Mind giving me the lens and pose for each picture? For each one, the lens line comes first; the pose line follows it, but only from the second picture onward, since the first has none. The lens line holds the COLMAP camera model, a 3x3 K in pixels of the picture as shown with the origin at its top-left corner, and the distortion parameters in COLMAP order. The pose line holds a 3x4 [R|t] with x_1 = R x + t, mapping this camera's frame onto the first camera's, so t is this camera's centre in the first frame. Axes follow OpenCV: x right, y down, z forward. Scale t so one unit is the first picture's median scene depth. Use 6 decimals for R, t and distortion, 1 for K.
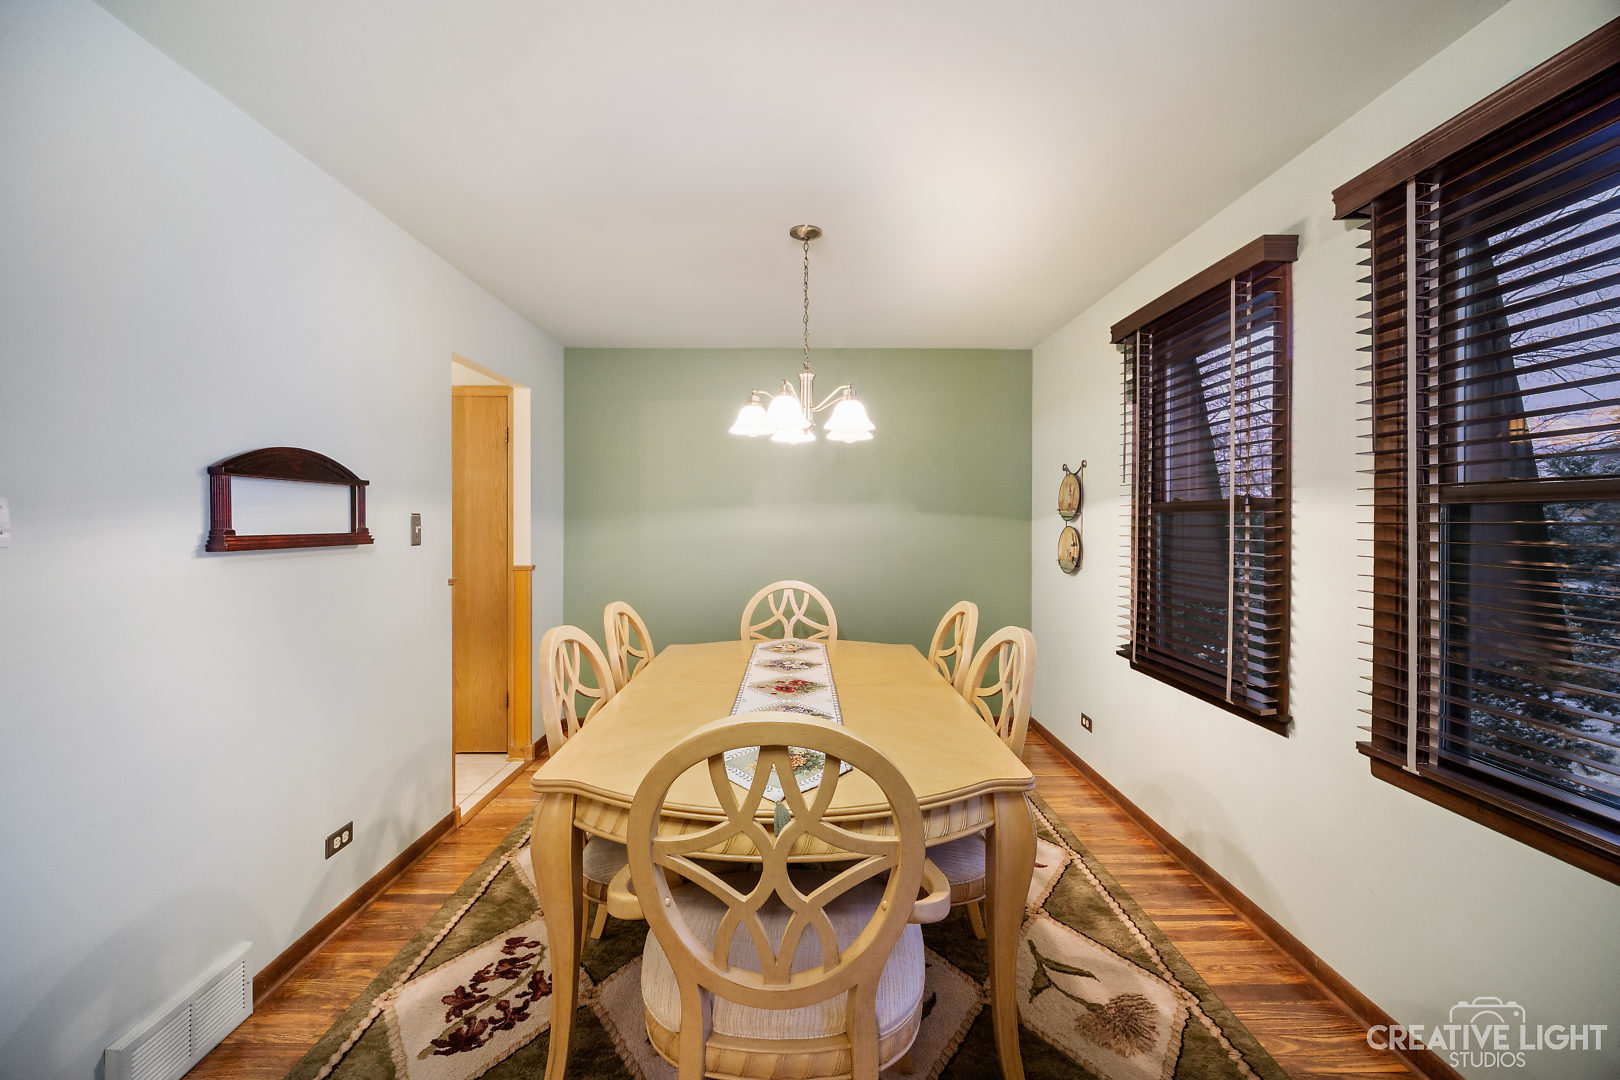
lens RADIAL K [[653.6, 0, 811.1], [0, 653.6, 529.9], [0, 0, 1]] dist [0.000055, -0.000080]
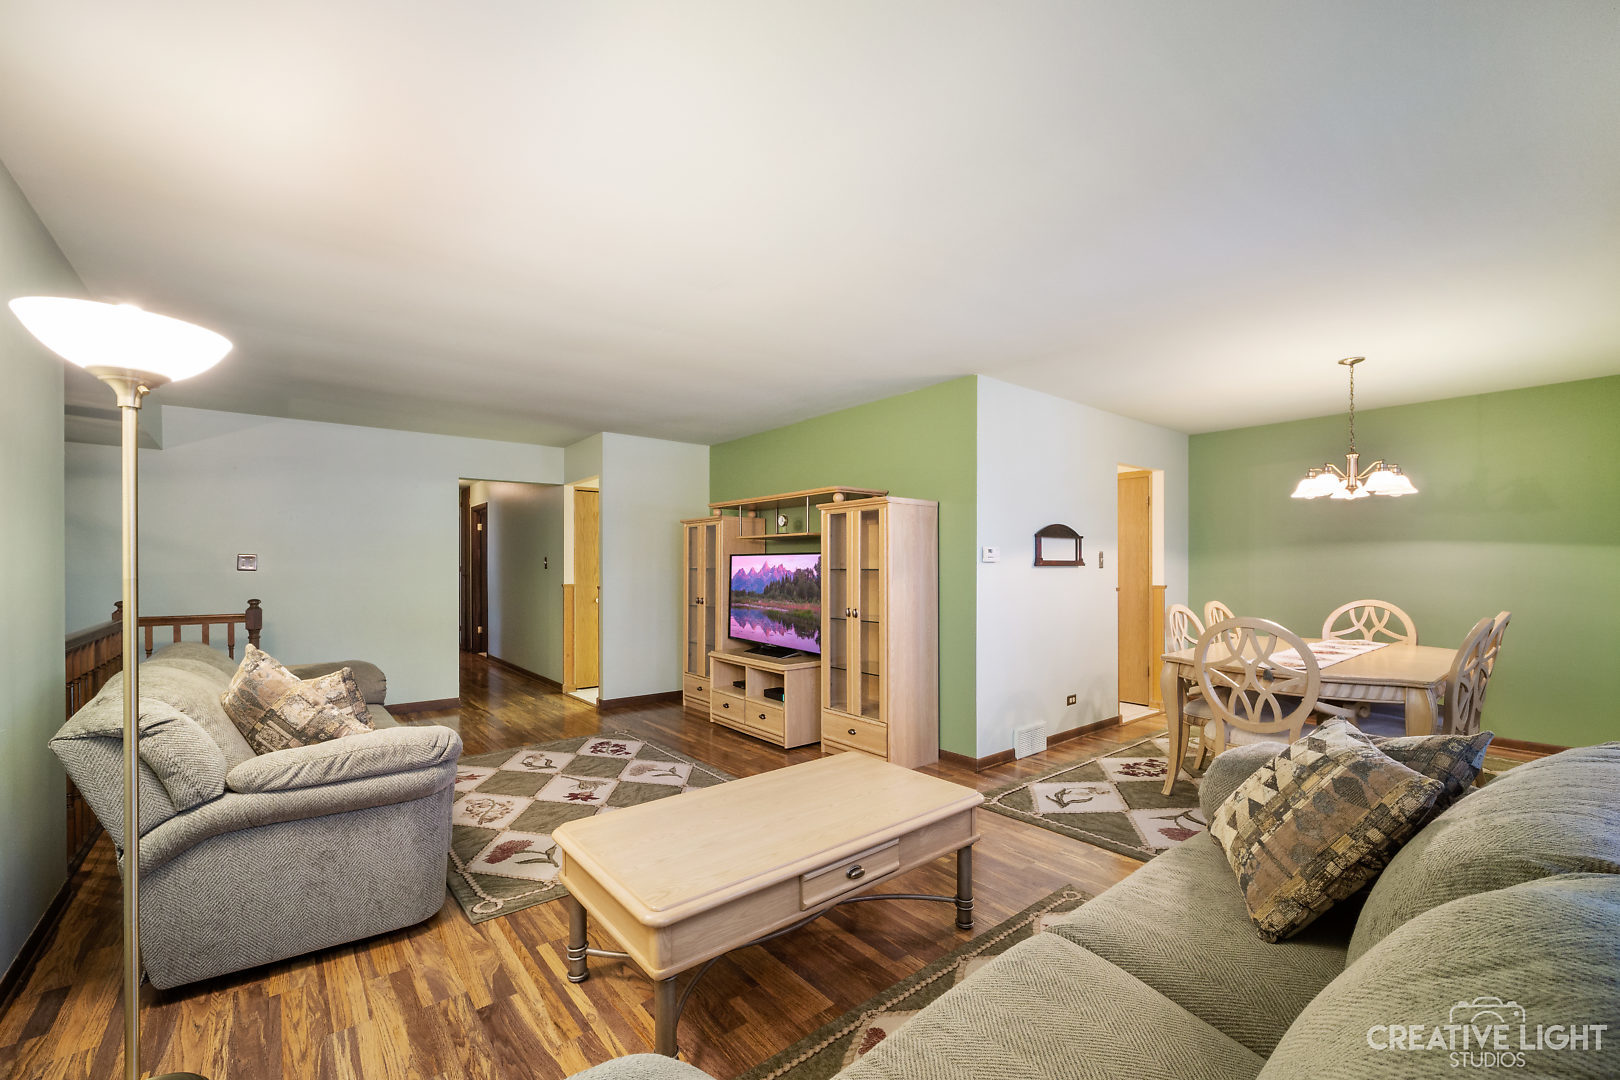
lens RADIAL K [[653.6, 0, 817.3], [0, 653.6, 557.5], [0, 0, 1]] dist [0.000055, -0.000080]
pose [[0.621669, -0.008309, -0.783236, 0.423736], [-0.009133, 0.999799, -0.017856, 0.037575], [0.783227, 0.018254, 0.621468, -0.937421]]
